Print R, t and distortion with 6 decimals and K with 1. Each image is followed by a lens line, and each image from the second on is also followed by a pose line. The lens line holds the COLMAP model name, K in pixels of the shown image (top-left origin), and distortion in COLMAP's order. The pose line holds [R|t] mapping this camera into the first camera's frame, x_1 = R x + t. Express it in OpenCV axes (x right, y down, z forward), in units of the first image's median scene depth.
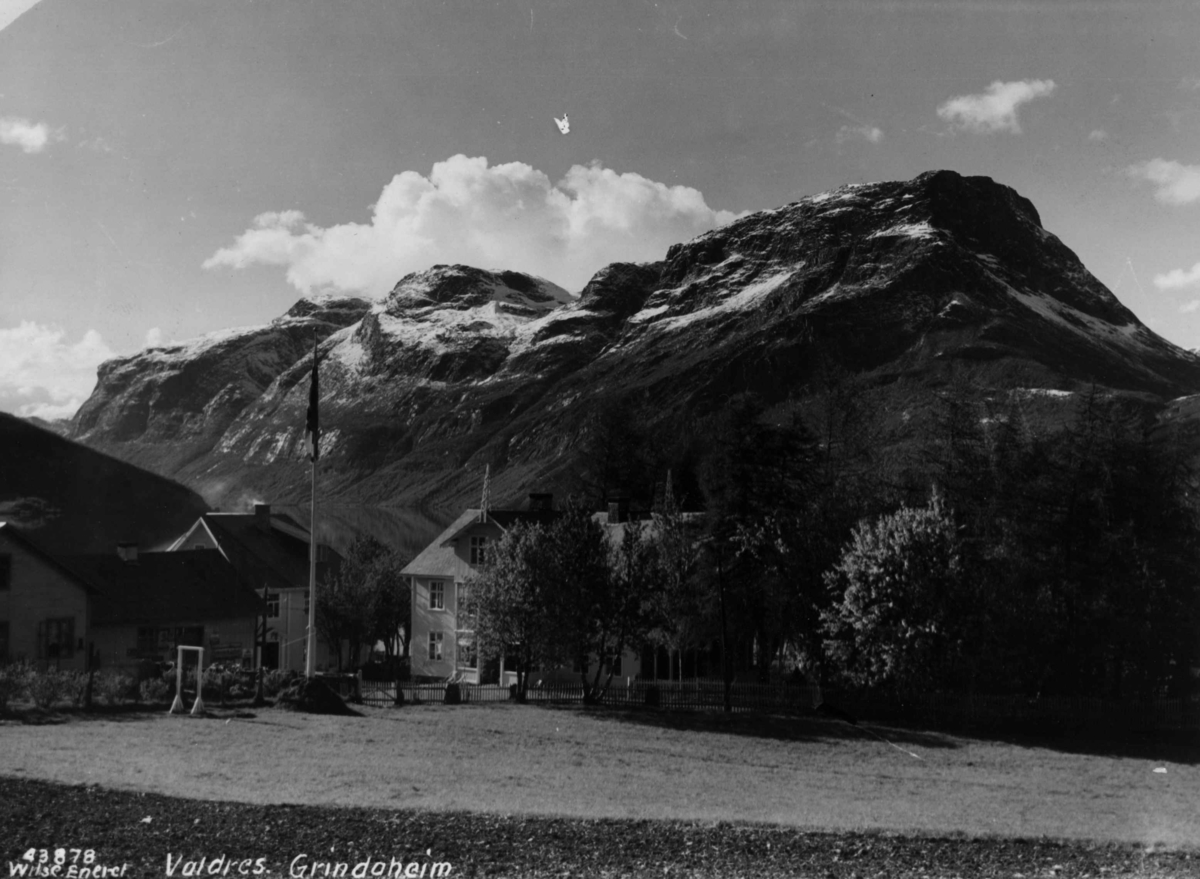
lens RADIAL K [[484.0, 0, 599.9], [0, 484.0, 441.5], [0, 0, 1]] dist [0.002531, 0.000573]
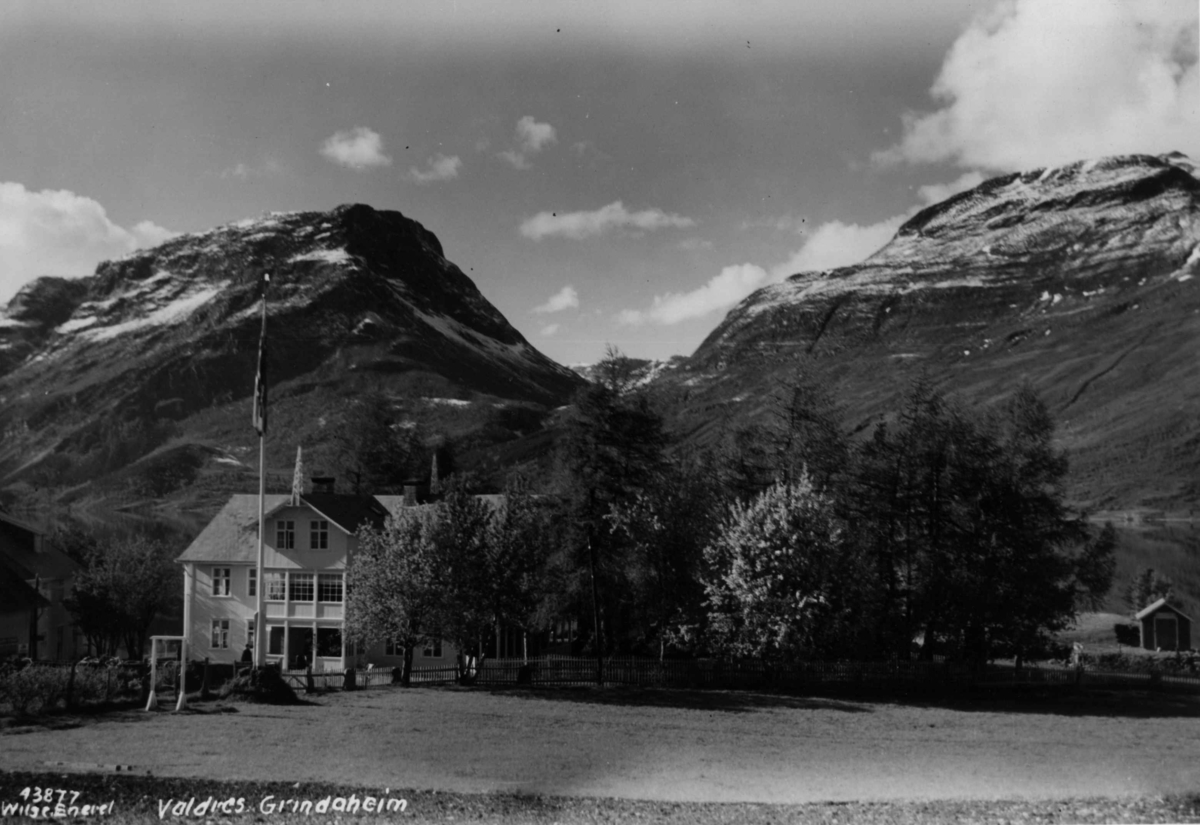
lens RADIAL K [[484.2, 0, 600.0], [0, 484.2, 410.2], [0, 0, 1]] dist [0.003651, 0.000087]
pose [[0.996633, 0.005622, 0.081802, 1.167501], [-0.004468, 0.999888, -0.014288, -0.065744], [-0.081873, 0.013875, 0.996546, -0.160208]]
